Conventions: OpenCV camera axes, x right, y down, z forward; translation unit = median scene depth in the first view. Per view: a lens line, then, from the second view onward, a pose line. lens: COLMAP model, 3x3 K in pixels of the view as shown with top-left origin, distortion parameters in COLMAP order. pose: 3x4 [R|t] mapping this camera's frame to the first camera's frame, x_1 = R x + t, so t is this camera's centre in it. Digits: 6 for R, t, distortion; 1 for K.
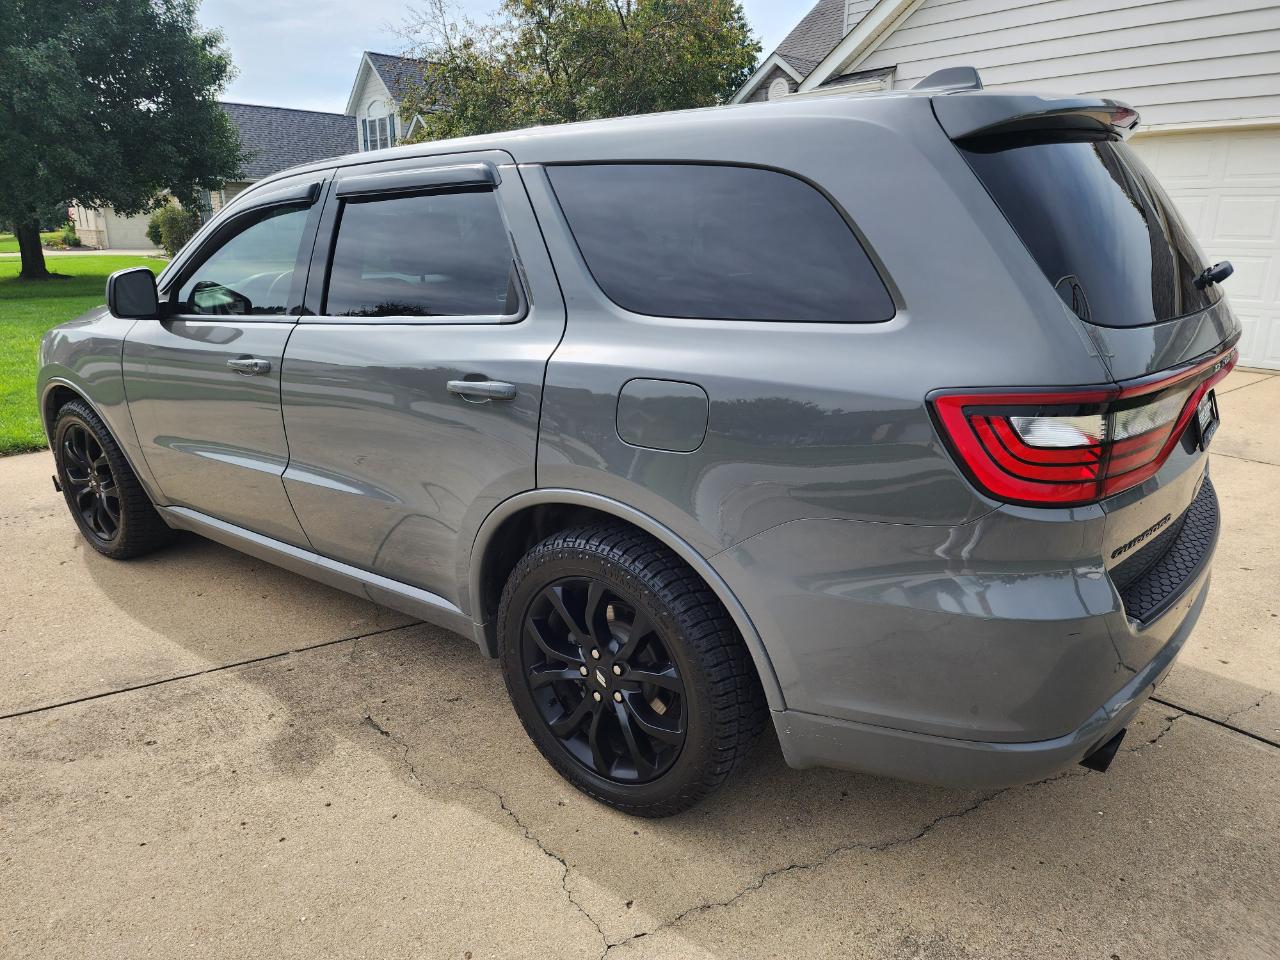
lens RADIAL K [[854.7, 0, 635.7], [0, 854.7, 472.5], [0, 0, 1]] dist [0.074400, -0.066526]
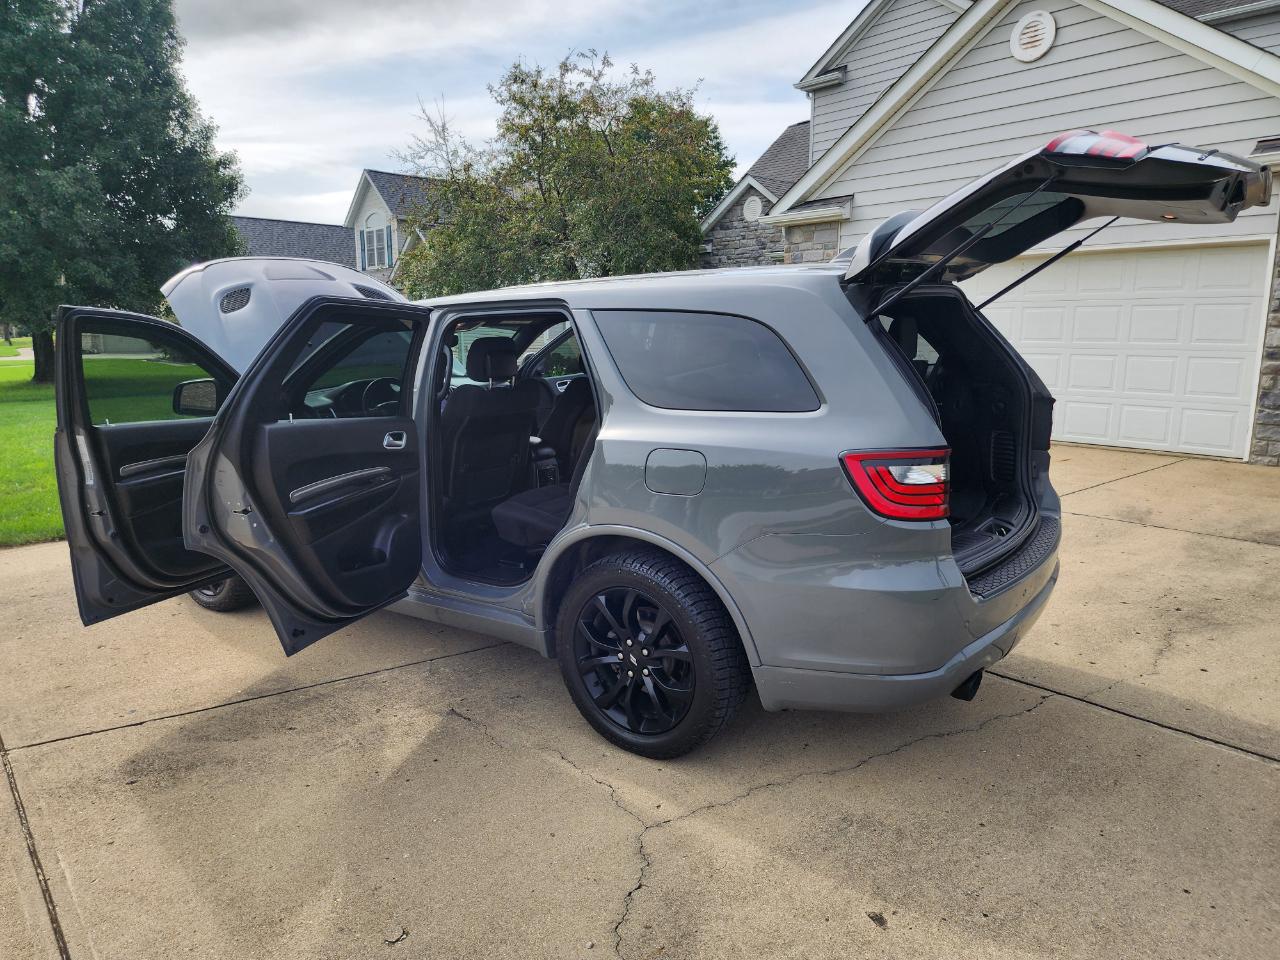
lens RADIAL K [[861.3, 0, 640.0], [0, 861.3, 480.0], [0, 0, 1]] dist [0.065464, -0.061446]
pose [[0.999665, -0.010624, 0.023587, -0.049760], [0.012946, 0.994845, -0.100580, 0.072060], [-0.022397, 0.100852, 0.994649, -0.378682]]
